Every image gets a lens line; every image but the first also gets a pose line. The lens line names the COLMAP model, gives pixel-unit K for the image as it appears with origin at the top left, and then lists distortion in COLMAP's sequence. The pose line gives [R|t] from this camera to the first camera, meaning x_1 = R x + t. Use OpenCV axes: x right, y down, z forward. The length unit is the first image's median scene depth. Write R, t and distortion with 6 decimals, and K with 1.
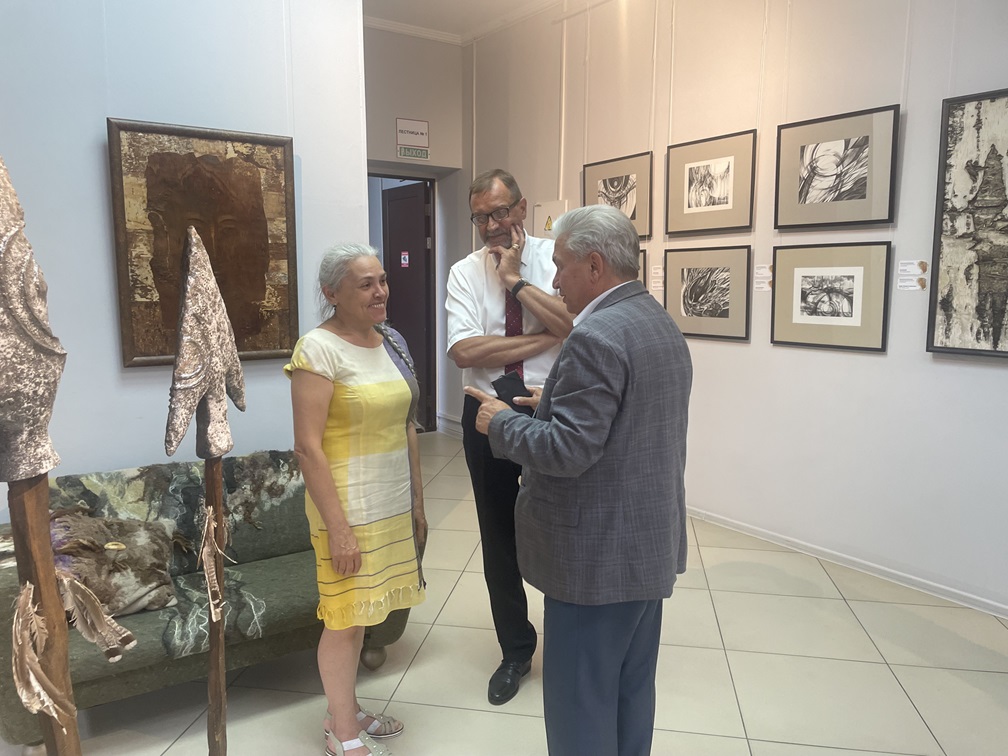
lens RADIAL K [[764.2, 0, 503.9], [0, 764.2, 383.3], [0, 0, 1]] dist [0.087449, -0.106738]
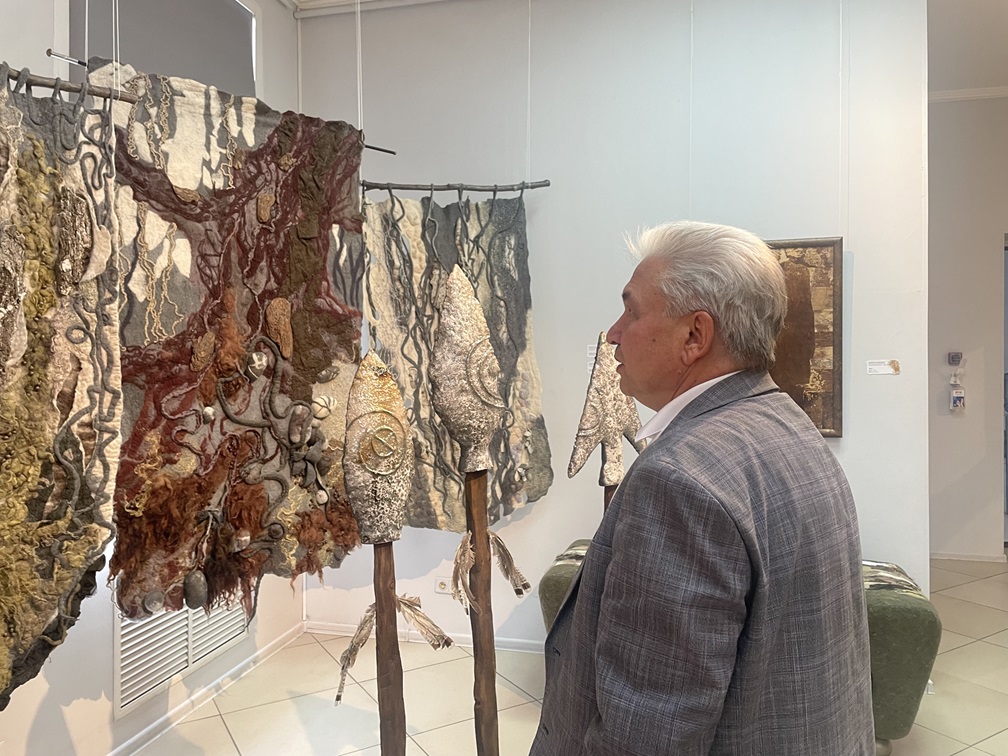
lens RADIAL K [[764.2, 0, 509.5], [0, 764.2, 372.8], [0, 0, 1]] dist [0.087449, -0.106738]
pose [[0.656512, 0.003095, -0.754309, 0.267209], [-0.096339, 0.992146, -0.079777, 0.007573], [0.748138, 0.125044, 0.651654, -0.049852]]
